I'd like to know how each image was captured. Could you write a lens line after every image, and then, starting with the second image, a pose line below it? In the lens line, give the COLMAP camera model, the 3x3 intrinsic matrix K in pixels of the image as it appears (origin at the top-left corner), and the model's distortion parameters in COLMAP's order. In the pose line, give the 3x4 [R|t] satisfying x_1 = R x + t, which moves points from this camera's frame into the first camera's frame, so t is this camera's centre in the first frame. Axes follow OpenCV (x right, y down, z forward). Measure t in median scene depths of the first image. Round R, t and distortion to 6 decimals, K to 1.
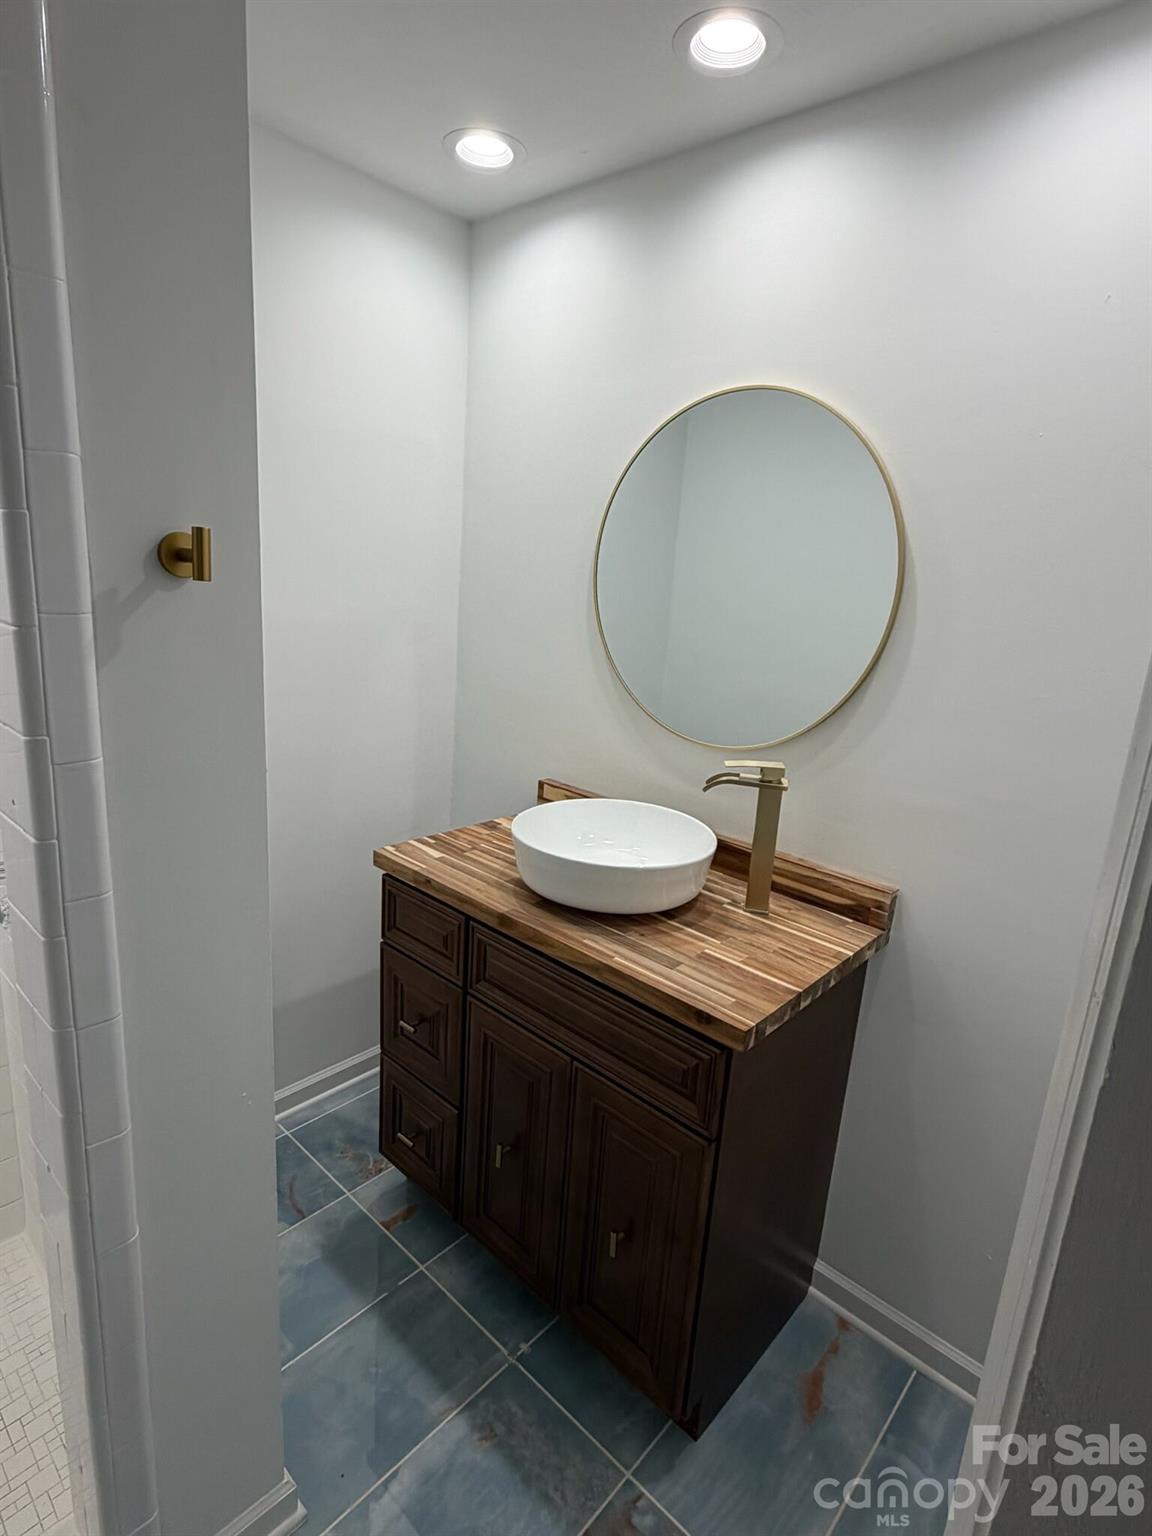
lens RADIAL K [[810.4, 0, 573.9], [0, 810.4, 759.8], [0, 0, 1]] dist [-0.000430, -0.001989]
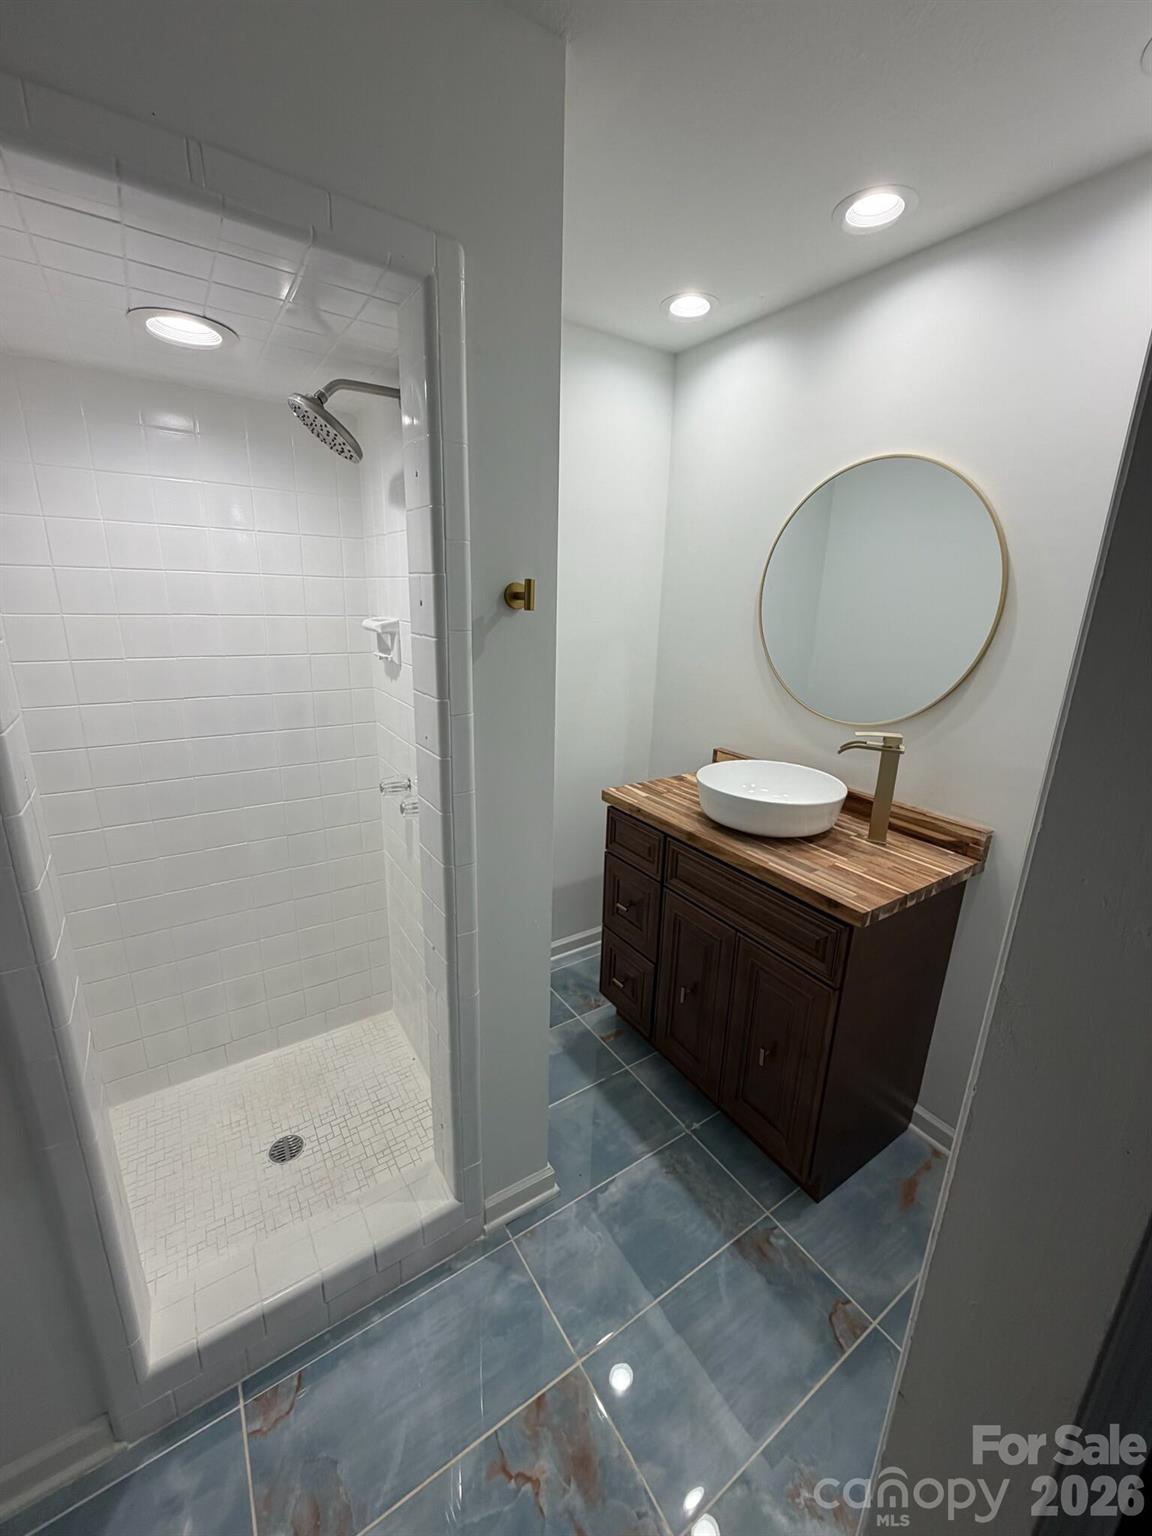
lens RADIAL K [[608.4, 0, 578.1], [0, 608.4, 765.2], [0, 0, 1]] dist [-0.001419, 0.000627]
pose [[0.969446, 0.027400, -0.243769, -0.018156], [-0.020005, 0.999263, 0.032760, 0.033520], [0.244487, -0.026882, 0.969280, -0.124943]]
